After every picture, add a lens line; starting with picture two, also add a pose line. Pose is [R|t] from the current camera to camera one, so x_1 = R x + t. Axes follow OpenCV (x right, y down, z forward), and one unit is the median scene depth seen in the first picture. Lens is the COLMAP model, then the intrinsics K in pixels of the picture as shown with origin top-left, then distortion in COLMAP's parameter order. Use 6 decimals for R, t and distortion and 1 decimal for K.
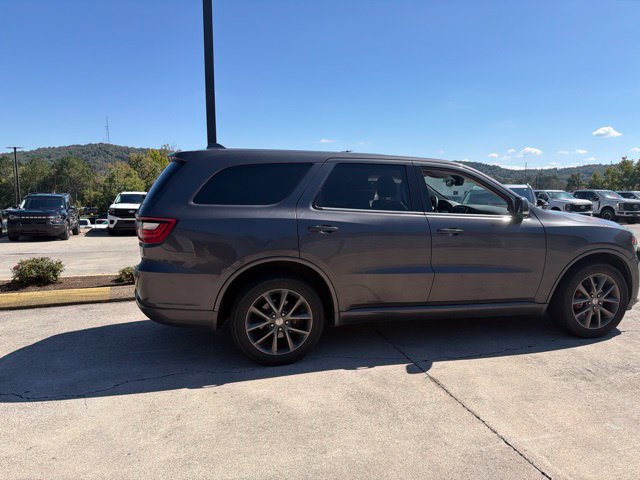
lens RADIAL K [[450.2, 0, 319.0], [0, 450.2, 239.1], [0, 0, 1]] dist [0.027962, -0.034911]
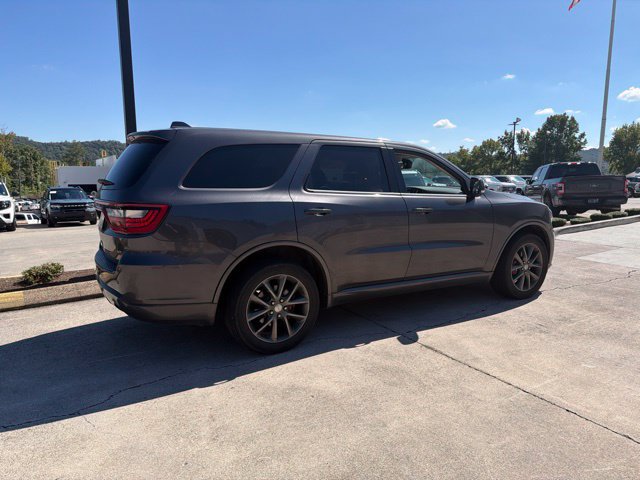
lens RADIAL K [[450.2, 0, 323.1], [0, 450.2, 240.7], [0, 0, 1]] dist [0.027962, -0.034911]
pose [[0.955598, -0.049284, 0.290522, -0.271301], [0.039950, 0.998480, 0.037973, 0.004906], [-0.291952, -0.024681, 0.956114, 0.046190]]
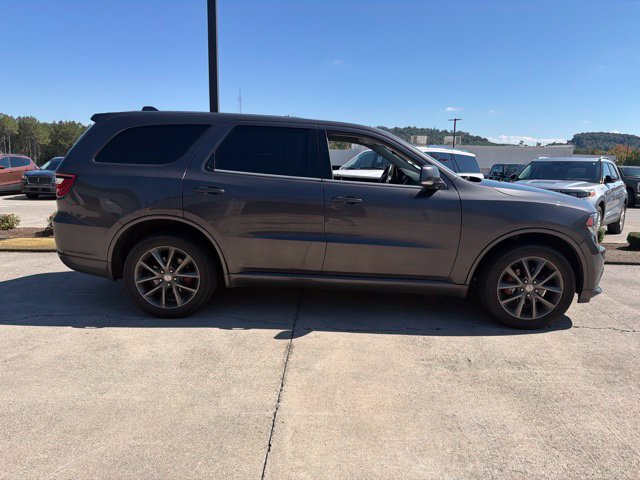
lens RADIAL K [[450.2, 0, 320.5], [0, 450.2, 238.6], [0, 0, 1]] dist [0.027962, -0.034911]
pose [[0.967650, 0.065693, -0.243594, 0.510035], [-0.050382, 0.996373, 0.068569, 0.002812], [0.247215, -0.054078, 0.967450, 0.071979]]
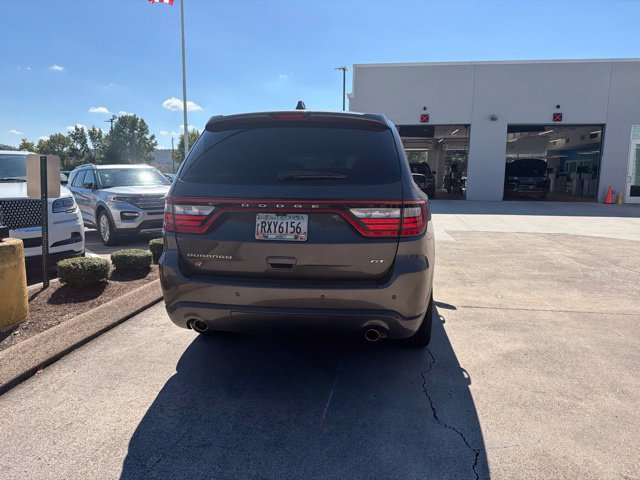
lens RADIAL K [[450.2, 0, 323.3], [0, 450.2, 227.1], [0, 0, 1]] dist [0.027962, -0.034911]
pose [[0.371329, -0.107392, 0.922270, -1.082940], [0.095494, 0.992439, 0.077114, -0.073201], [-0.923578, 0.059437, 0.378777, 0.819029]]
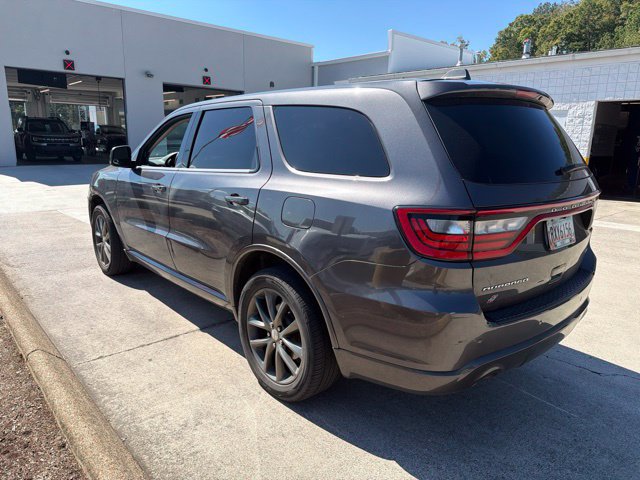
lens RADIAL K [[450.2, 0, 324.5], [0, 450.2, 237.3], [0, 0, 1]] dist [0.027962, -0.034911]
pose [[-0.449789, -0.203358, 0.869675, -0.831256], [0.076203, 0.961445, 0.264228, -0.200312], [-0.889878, 0.185119, -0.416951, 1.687864]]
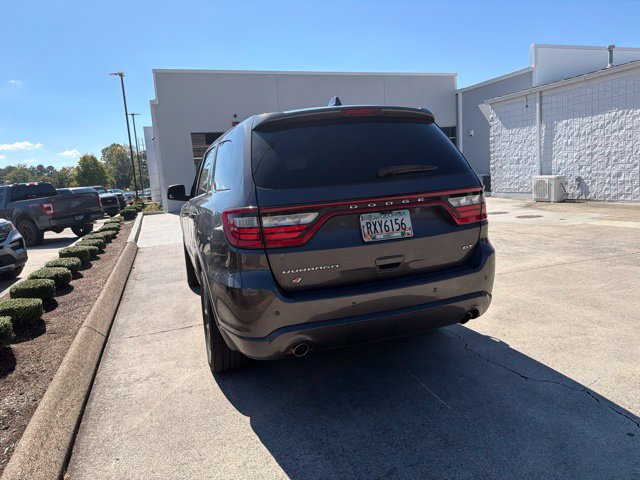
lens RADIAL K [[450.2, 0, 321.0], [0, 450.2, 229.6], [0, 0, 1]] dist [0.027962, -0.034911]
pose [[-0.098142, -0.112682, 0.988772, -1.115475], [0.180780, 0.975019, 0.129058, -0.125073], [-0.978615, 0.191416, -0.075319, 1.303609]]
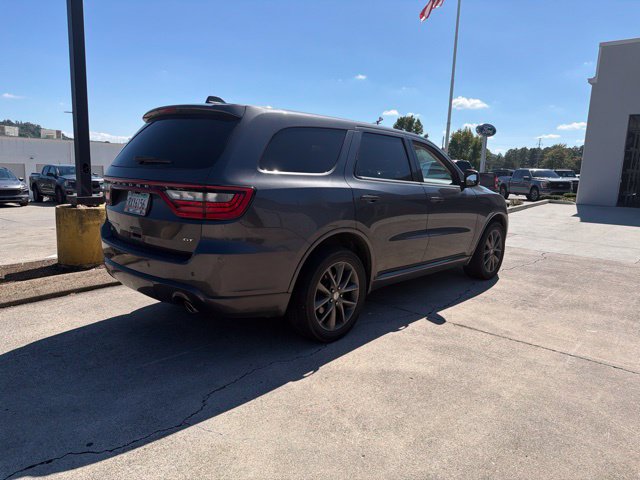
lens RADIAL K [[450.2, 0, 324.0], [0, 450.2, 239.4], [0, 0, 1]] dist [0.027962, -0.034911]
pose [[0.823379, -0.063911, 0.563882, -0.644598], [0.030906, 0.997214, 0.067896, -0.002209], [-0.566650, -0.038477, 0.823060, 0.231257]]
